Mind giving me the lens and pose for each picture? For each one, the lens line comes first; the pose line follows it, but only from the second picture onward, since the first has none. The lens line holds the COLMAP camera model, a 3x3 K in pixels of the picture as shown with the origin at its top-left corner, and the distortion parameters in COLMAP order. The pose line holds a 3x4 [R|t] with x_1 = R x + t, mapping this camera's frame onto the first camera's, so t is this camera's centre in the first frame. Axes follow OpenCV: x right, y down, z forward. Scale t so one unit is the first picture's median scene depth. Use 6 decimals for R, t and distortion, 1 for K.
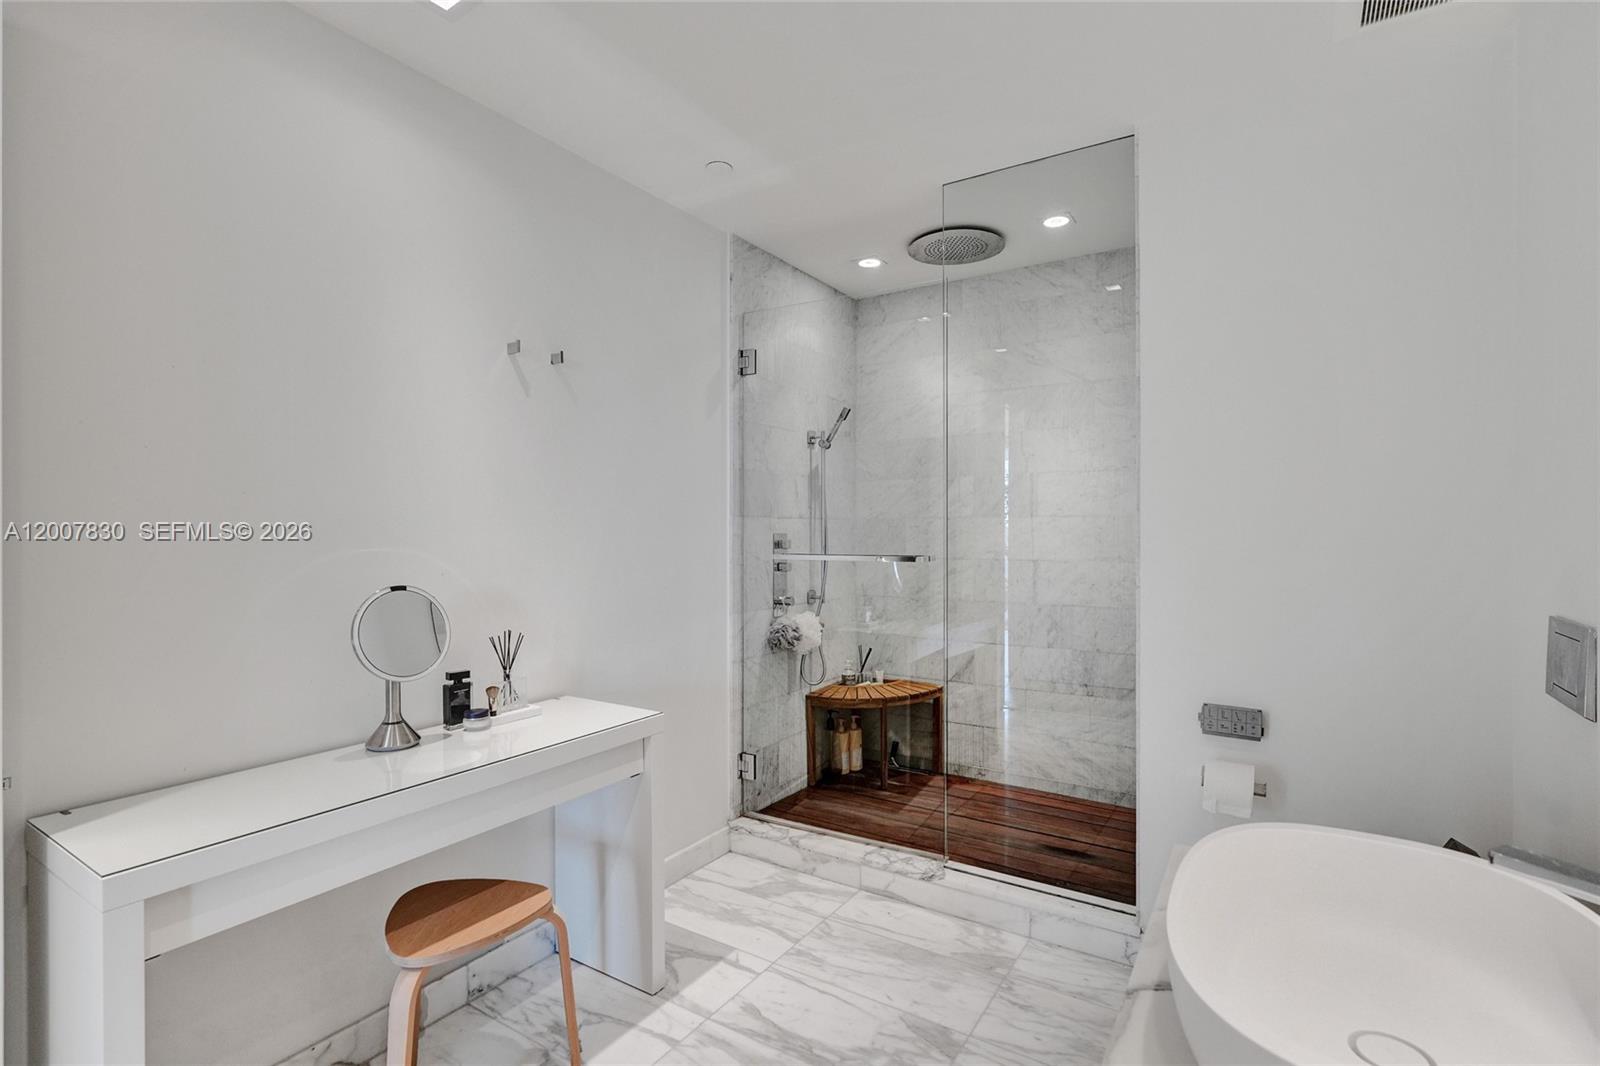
lens RADIAL K [[750.9, 0, 807.7], [0, 750.9, 523.3], [0, 0, 1]] dist [-0.001515, -0.000161]
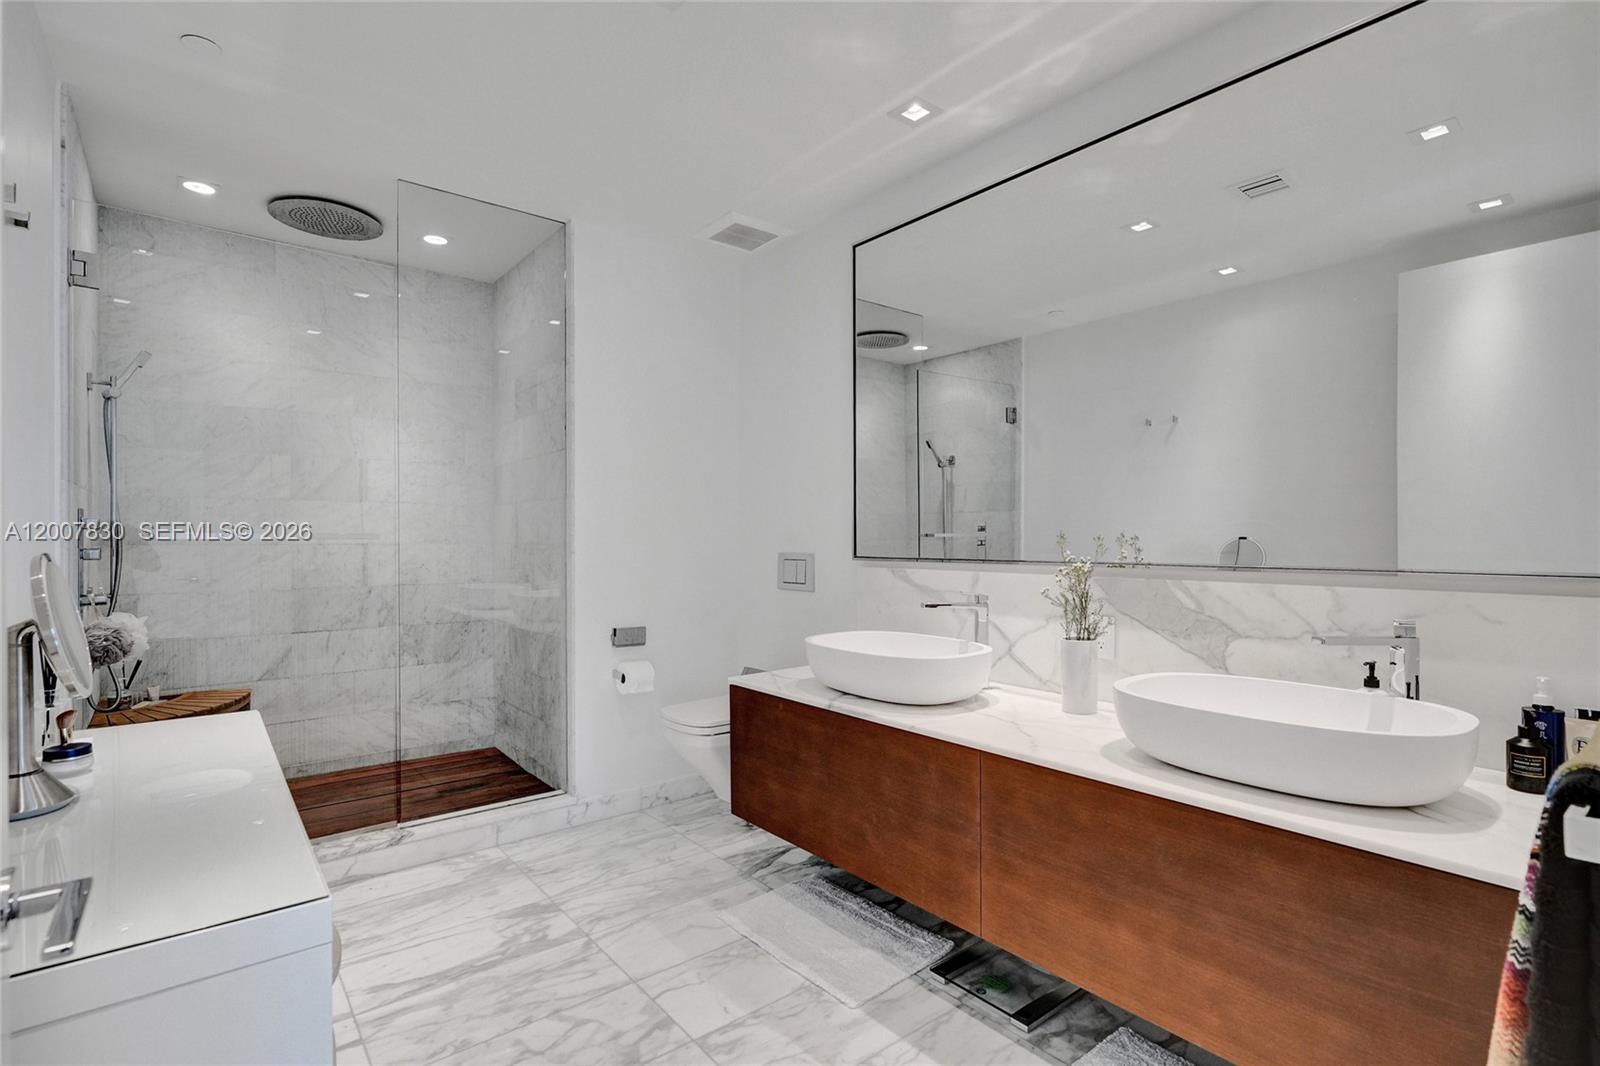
lens RADIAL K [[750.9, 0, 807.7], [0, 750.9, 523.3], [0, 0, 1]] dist [-0.001515, -0.000161]
pose [[0.321780, 0.018141, 0.946641, -0.622292], [-0.009214, 0.999829, -0.016028, 0.041351], [-0.946769, -0.003565, 0.321893, 0.122426]]
